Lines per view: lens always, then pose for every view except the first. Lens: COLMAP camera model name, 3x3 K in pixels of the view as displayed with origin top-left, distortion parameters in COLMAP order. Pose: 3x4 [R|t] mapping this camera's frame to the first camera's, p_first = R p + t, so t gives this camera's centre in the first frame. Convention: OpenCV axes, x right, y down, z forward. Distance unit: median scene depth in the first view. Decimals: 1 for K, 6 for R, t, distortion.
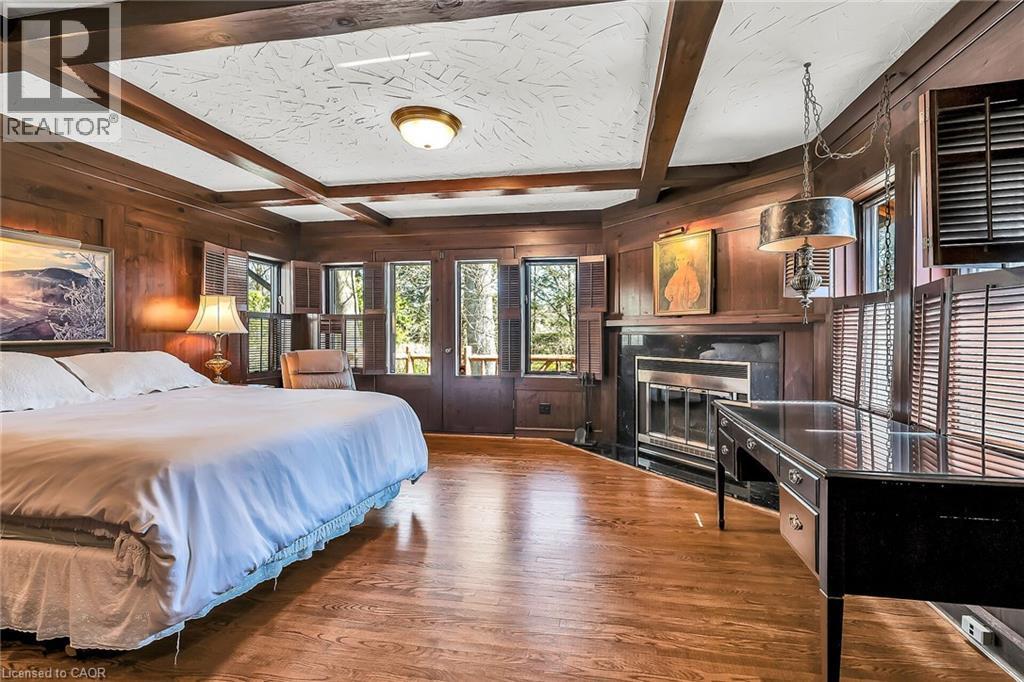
lens RADIAL K [[448.0, 0, 512.4], [0, 448.0, 326.1], [0, 0, 1]] dist [0.000656, 0.000075]
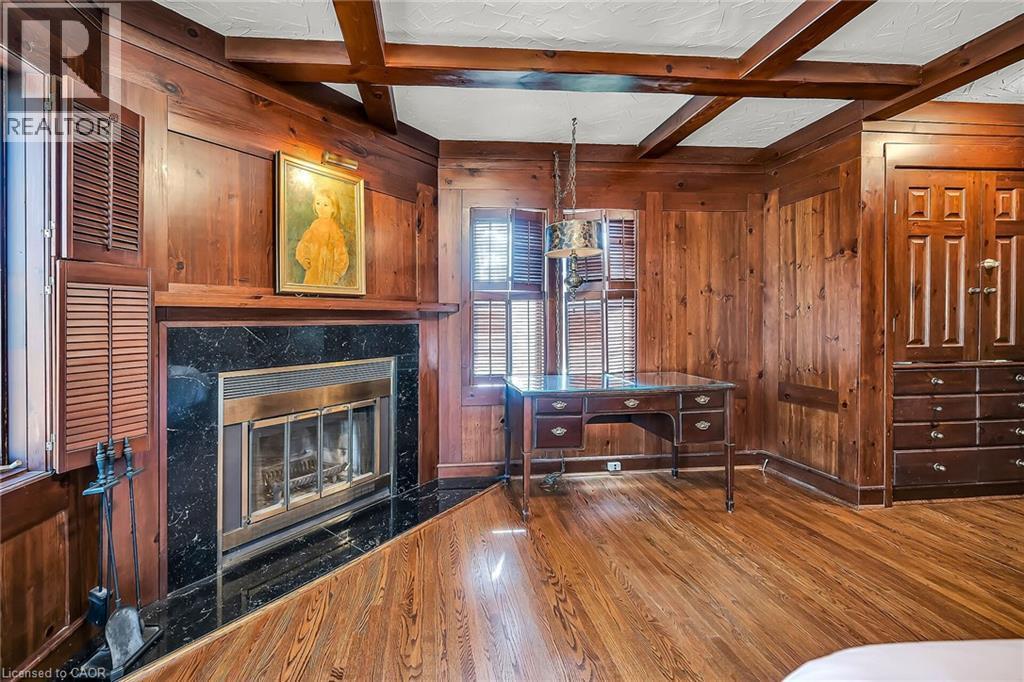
lens RADIAL K [[448.0, 0, 512.4], [0, 448.0, 326.1], [0, 0, 1]] dist [0.000656, 0.000075]
pose [[-0.381626, -0.004660, 0.924305, -0.514926], [-0.007322, 0.999971, 0.002018, 0.027977], [-0.924288, -0.005997, -0.381649, 1.686976]]
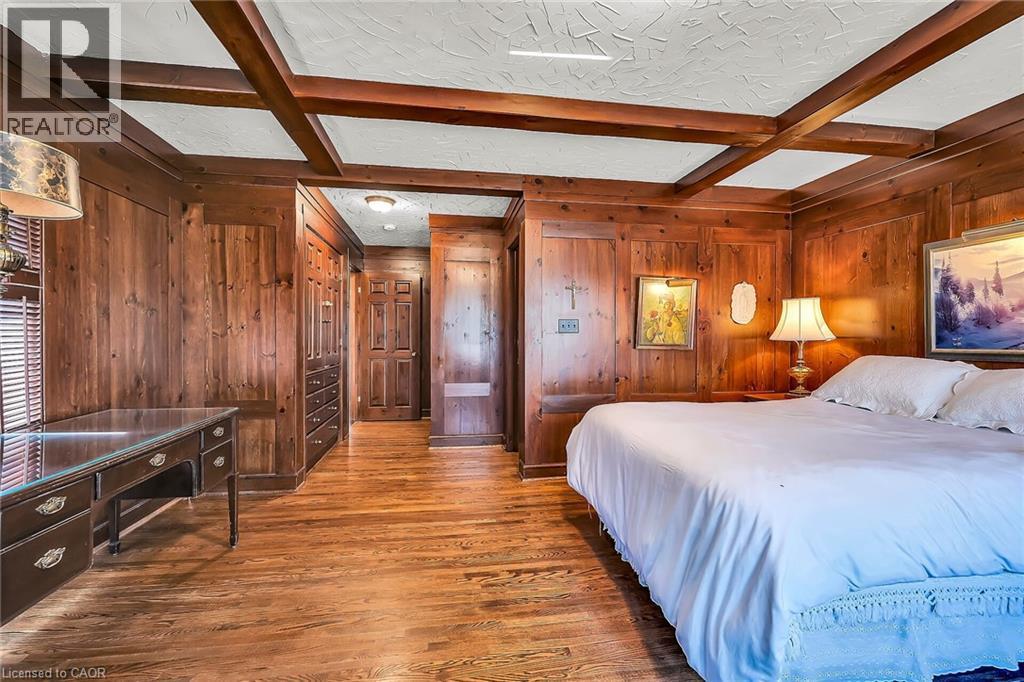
lens RADIAL K [[379.4, 0, 483.5], [0, 379.4, 346.8], [0, 0, 1]] dist [-0.000523, -0.000043]
pose [[-0.944789, 0.004278, -0.327651, 0.143464], [0.002841, 0.999984, 0.004863, 0.027283], [0.327667, 0.003663, -0.944786, 1.779457]]
